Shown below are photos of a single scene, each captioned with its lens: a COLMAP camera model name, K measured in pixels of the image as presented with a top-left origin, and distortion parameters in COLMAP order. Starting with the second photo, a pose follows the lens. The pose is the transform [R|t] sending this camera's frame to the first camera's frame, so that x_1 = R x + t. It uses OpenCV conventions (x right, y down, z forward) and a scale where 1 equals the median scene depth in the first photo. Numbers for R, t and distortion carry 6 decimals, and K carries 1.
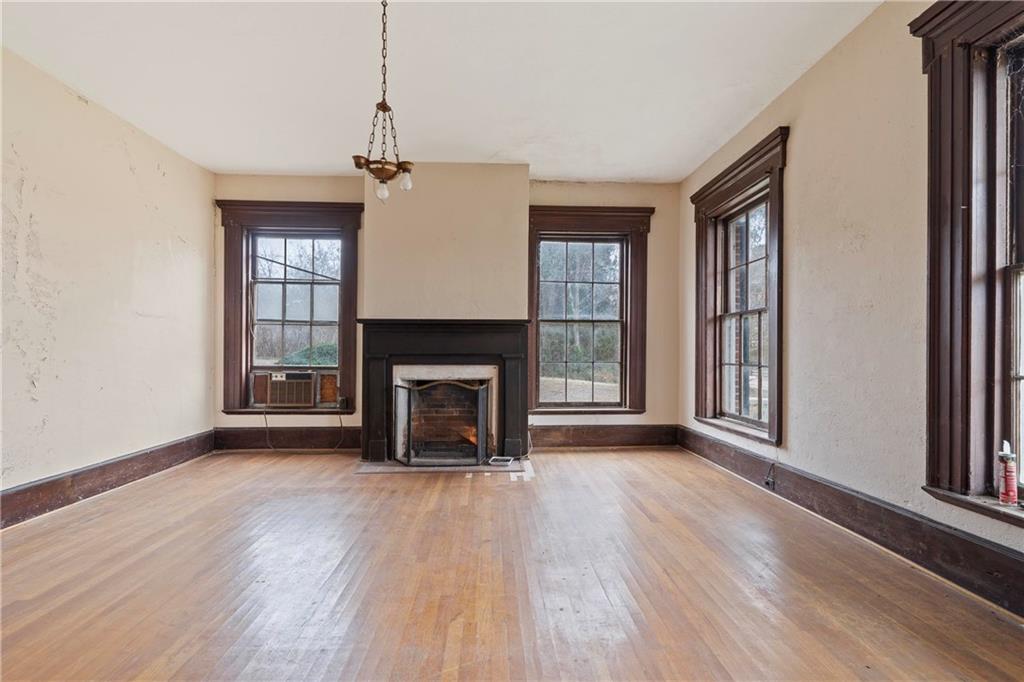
lens RADIAL K [[477.2, 0, 508.4], [0, 477.2, 354.5], [0, 0, 1]] dist [0.002410, -0.000216]
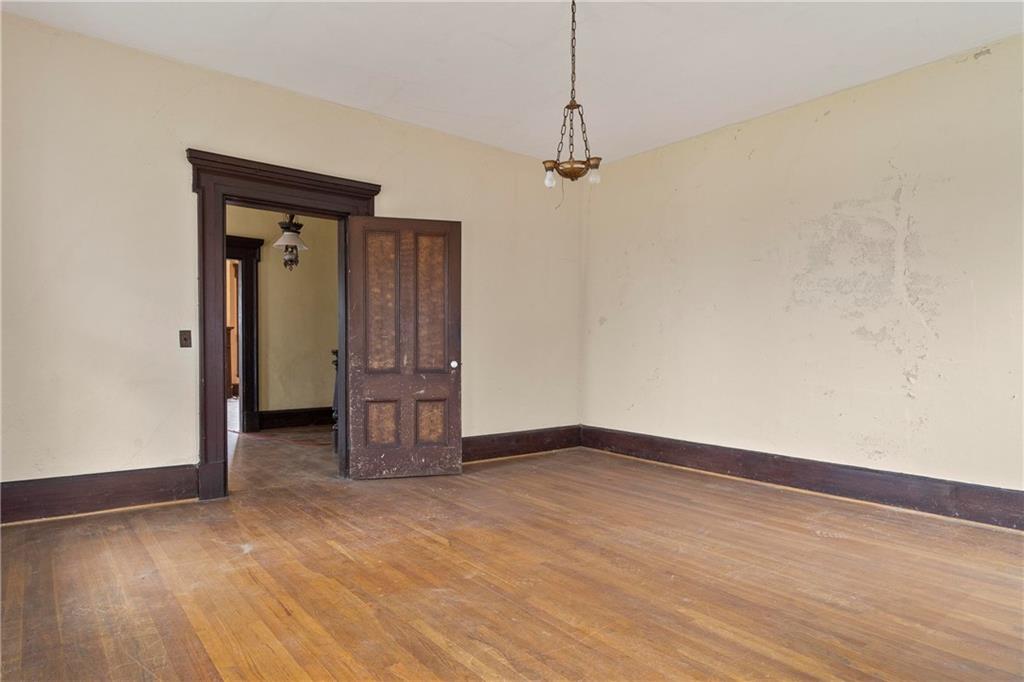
lens RADIAL K [[612.5, 0, 511.0], [0, 612.5, 344.9], [0, 0, 1]] dist [0.005768, 0.001405]
pose [[-0.807559, -0.006116, -0.589755, 0.314045], [-0.007173, 0.999974, -0.000548, -0.004998], [0.589743, 0.003787, -0.807582, 1.010576]]
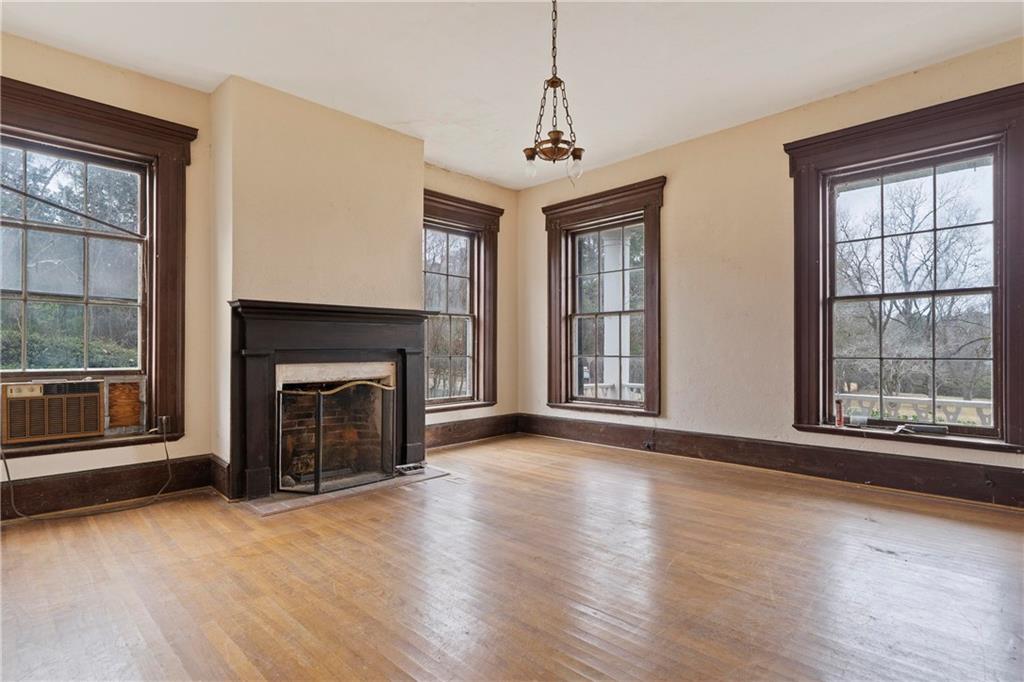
lens RADIAL K [[524.2, 0, 507.6], [0, 524.2, 347.9], [0, 0, 1]] dist [0.003121, 0.000493]
pose [[0.735137, -0.004275, 0.677906, -0.523301], [0.008660, 0.999958, -0.003085, 0.002368], [-0.677864, 0.008139, 0.735143, 0.154896]]
